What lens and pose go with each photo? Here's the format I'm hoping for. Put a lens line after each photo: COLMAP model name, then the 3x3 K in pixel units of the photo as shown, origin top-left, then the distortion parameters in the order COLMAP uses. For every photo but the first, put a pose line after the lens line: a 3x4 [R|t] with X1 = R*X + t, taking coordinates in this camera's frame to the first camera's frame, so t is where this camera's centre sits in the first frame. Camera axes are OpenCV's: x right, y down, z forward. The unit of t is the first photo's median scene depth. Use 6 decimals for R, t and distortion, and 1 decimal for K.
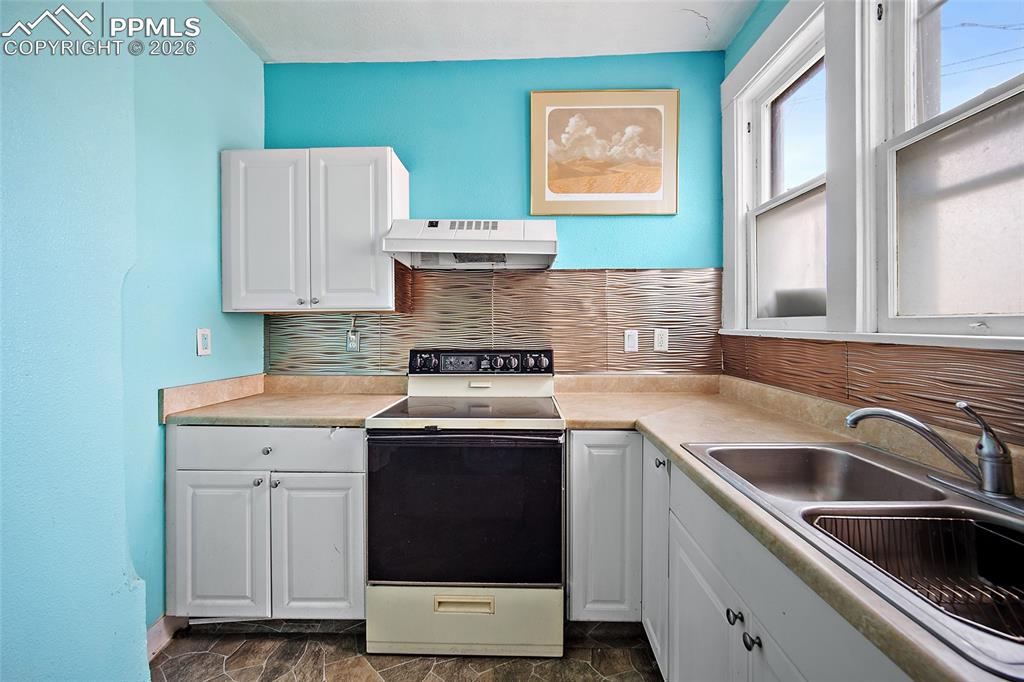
lens RADIAL K [[406.1, 0, 511.4], [0, 406.1, 330.8], [0, 0, 1]] dist [-0.002638, -0.000058]
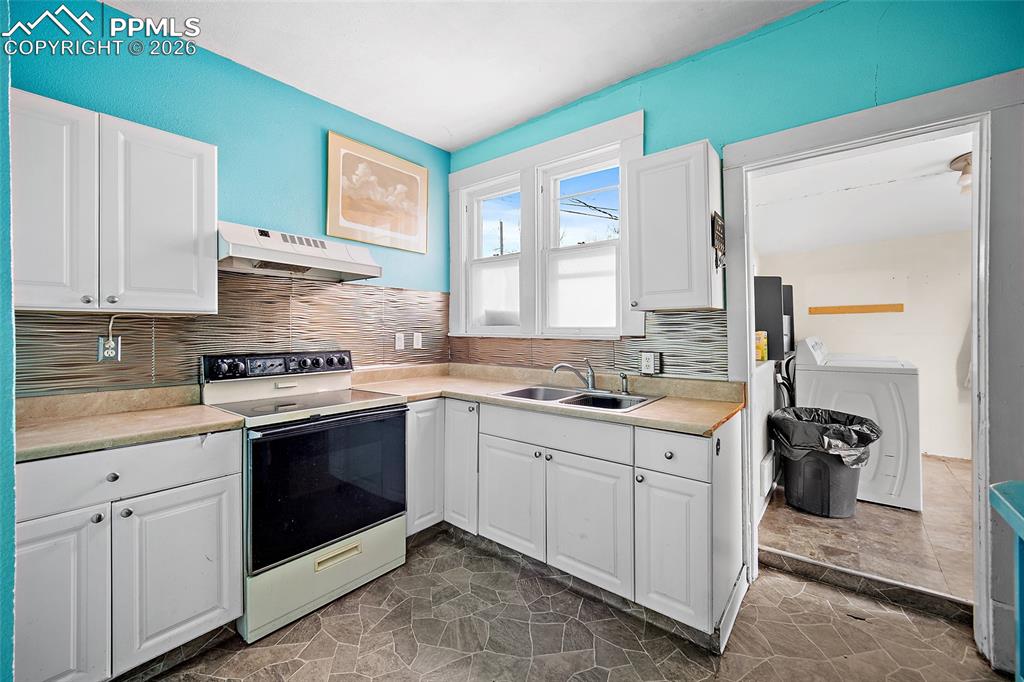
lens RADIAL K [[406.1, 0, 511.4], [0, 406.1, 330.8], [0, 0, 1]] dist [-0.002638, -0.000058]
pose [[0.615887, 0.001936, 0.787832, -0.560168], [0.007934, 0.999931, -0.008660, 0.003428], [-0.787794, 0.011585, 0.615829, -0.133039]]
